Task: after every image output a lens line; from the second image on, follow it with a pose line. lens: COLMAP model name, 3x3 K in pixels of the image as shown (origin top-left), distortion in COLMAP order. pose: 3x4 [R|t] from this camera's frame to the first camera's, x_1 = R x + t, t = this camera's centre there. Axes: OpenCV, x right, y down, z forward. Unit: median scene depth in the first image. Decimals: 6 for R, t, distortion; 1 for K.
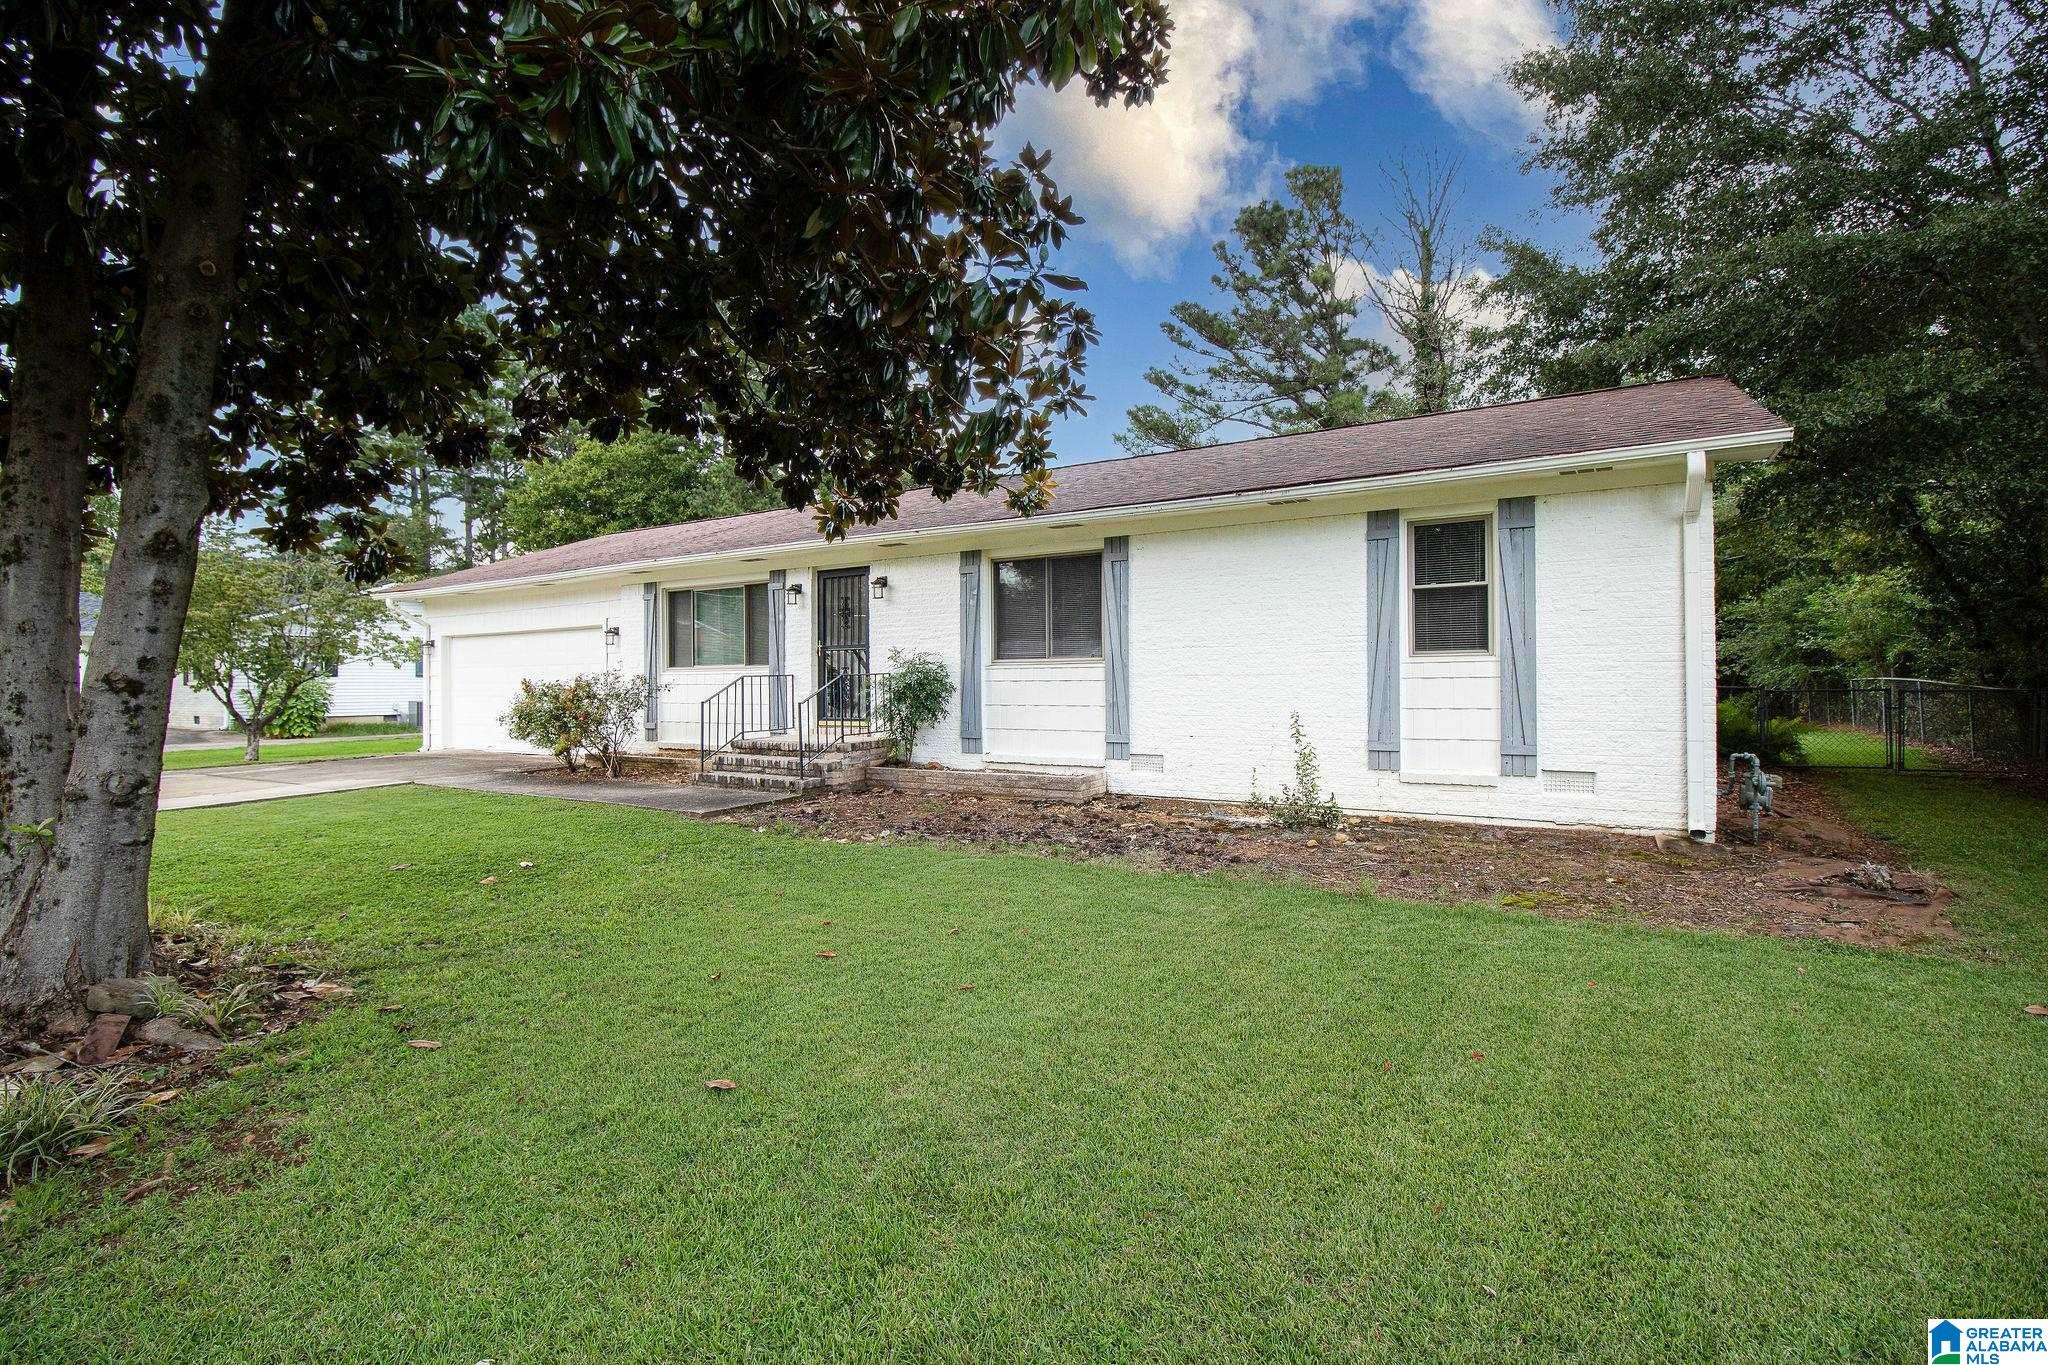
lens RADIAL K [[962.0, 0, 1018.6], [0, 962.0, 681.2], [0, 0, 1]] dist [0.000905, -0.014363]
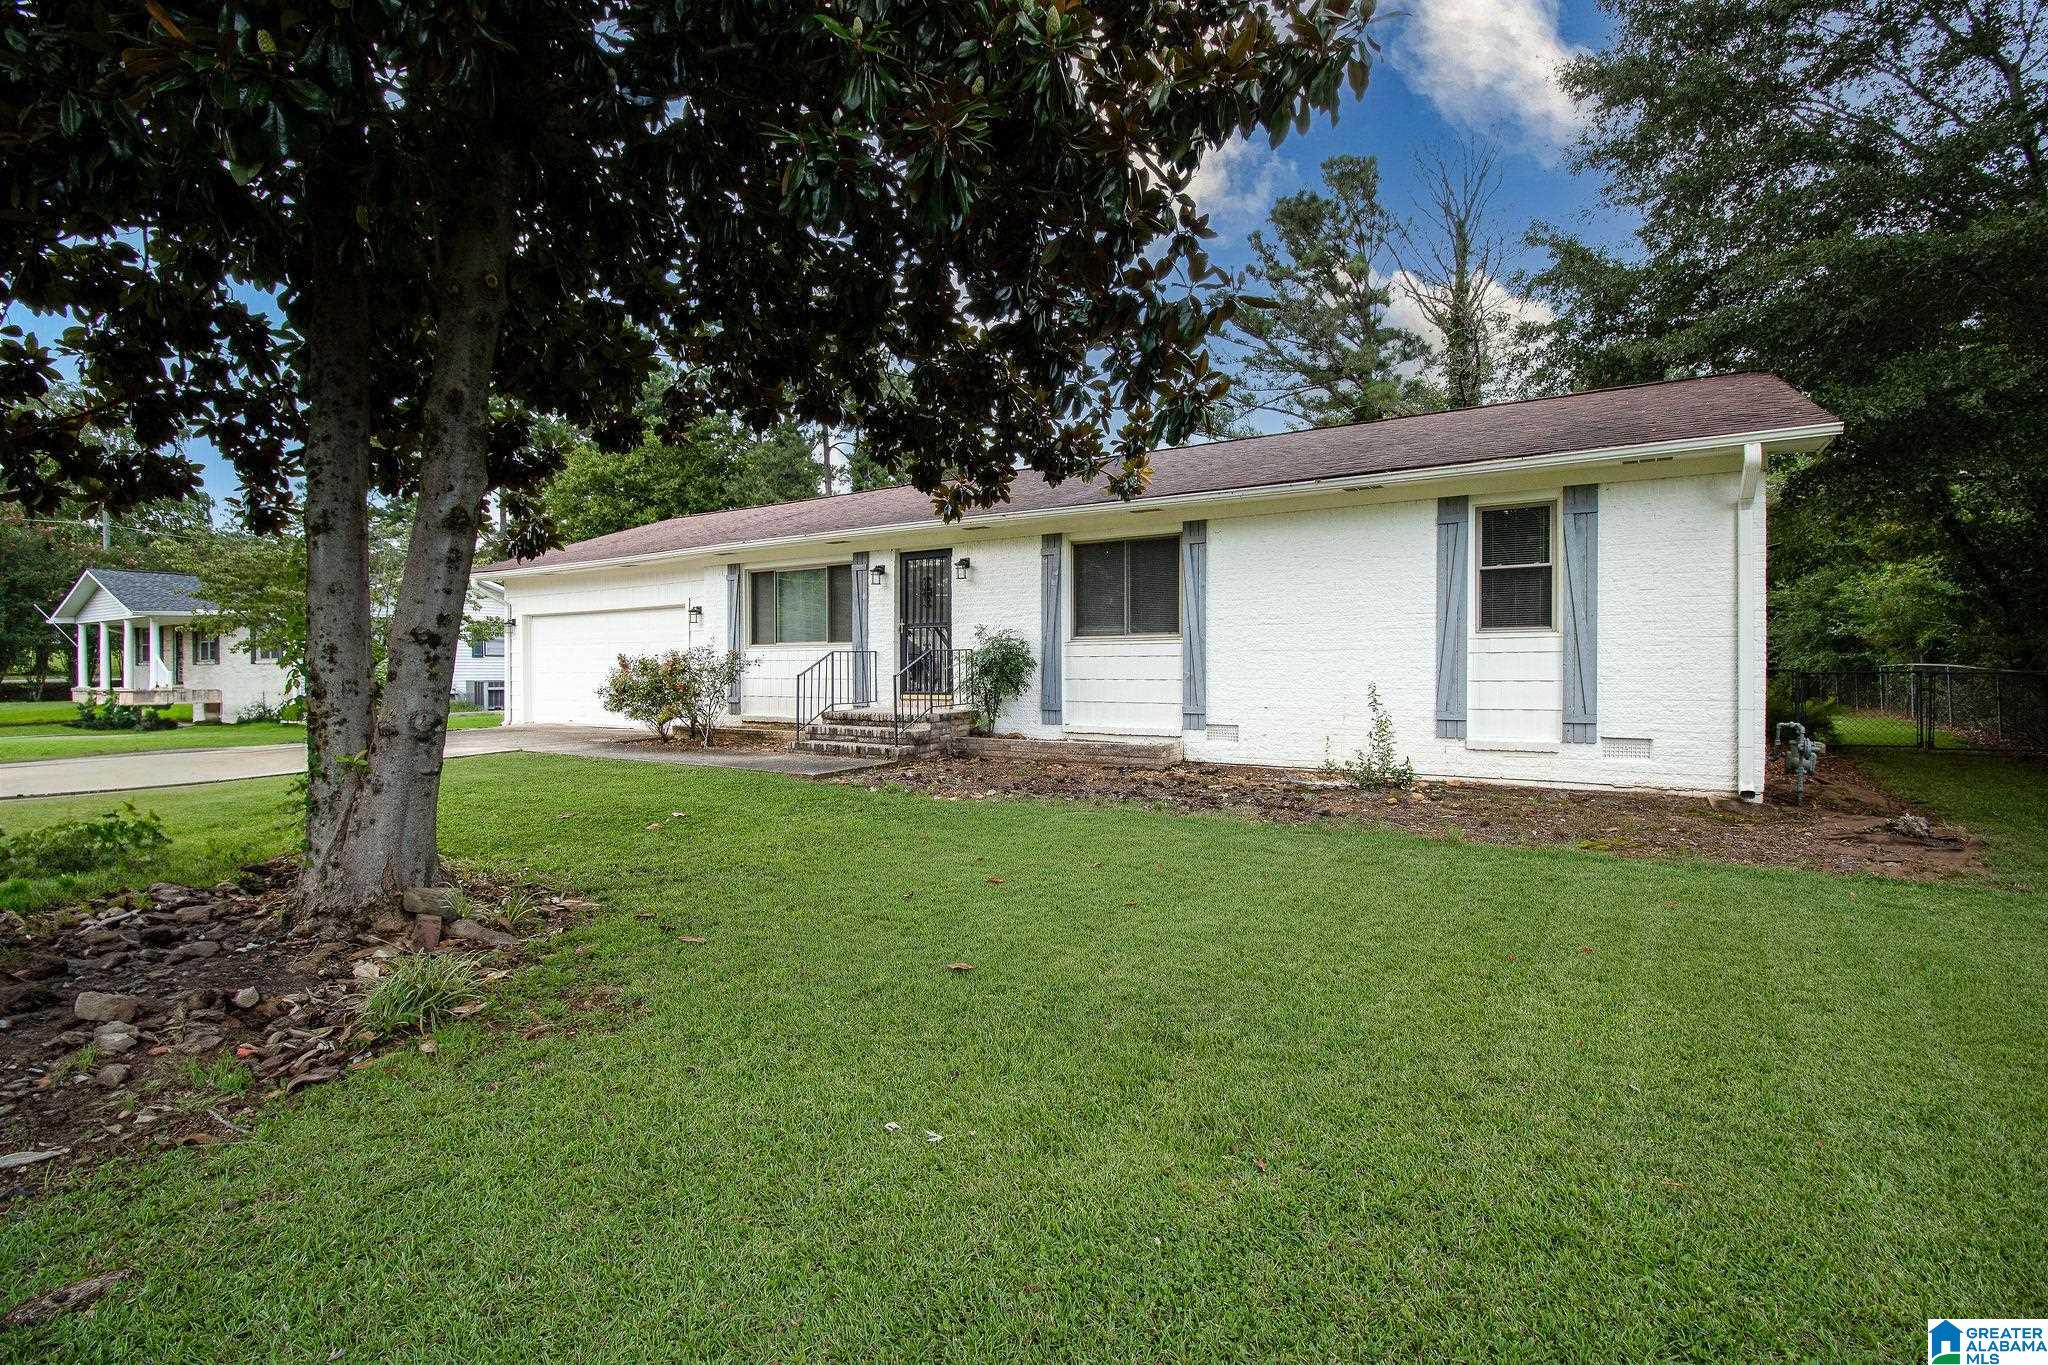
lens RADIAL K [[962.0, 0, 1024.0], [0, 962.0, 682.5], [0, 0, 1]] dist [-0.000122, -0.012862]
pose [[0.999923, 0.005800, -0.010929, -0.076732], [-0.005650, 0.999890, 0.013718, 0.015741], [0.011007, -0.013655, 0.999846, -0.072064]]
